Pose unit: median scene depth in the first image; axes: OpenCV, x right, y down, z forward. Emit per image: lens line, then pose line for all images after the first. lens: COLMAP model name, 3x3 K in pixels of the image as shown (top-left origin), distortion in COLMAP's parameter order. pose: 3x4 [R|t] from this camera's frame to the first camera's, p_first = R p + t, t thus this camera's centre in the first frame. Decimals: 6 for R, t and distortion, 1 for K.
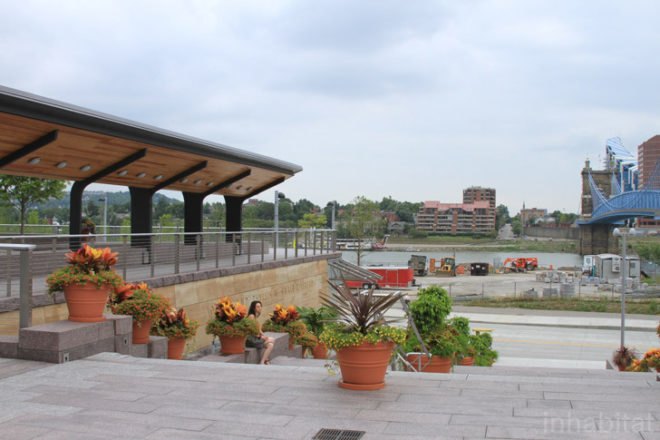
lens RADIAL K [[880.0, 0, 328.1], [0, 880.0, 221.5], [0, 0, 1]] dist [-0.119274, 0.000000]
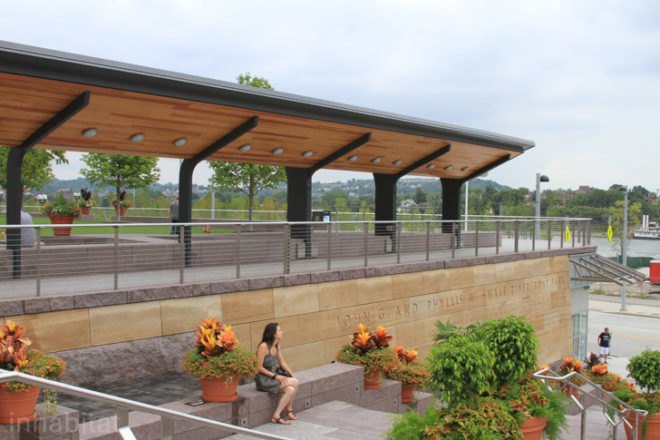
lens RADIAL K [[880.0, 0, 330.6], [0, 880.0, 225.2], [0, 0, 1]] dist [-0.119274, 0.000000]
pose [[0.931810, 0.011003, -0.362780, 0.108521], [-0.004014, 0.999792, 0.020015, -0.000102], [0.362924, -0.017194, 0.931660, 0.198648]]
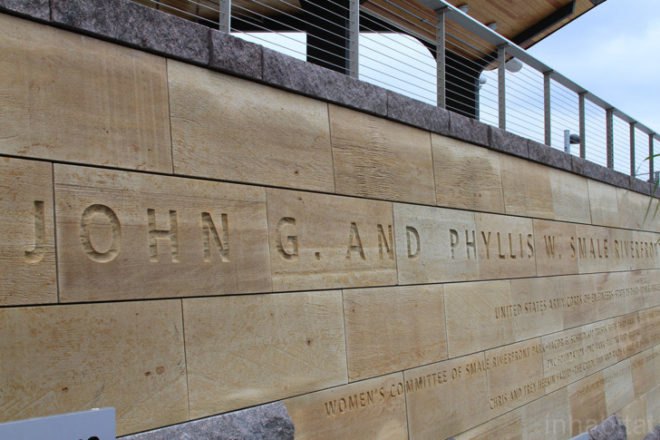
lens RADIAL K [[880.0, 0, 329.8], [0, 880.0, 220.2], [0, 0, 1]] dist [-0.119274, 0.000000]
pose [[0.944149, -0.025194, -0.328555, -0.030589], [0.011560, 0.998992, -0.043384, 0.082724], [0.329317, 0.037163, 0.943488, 0.665881]]
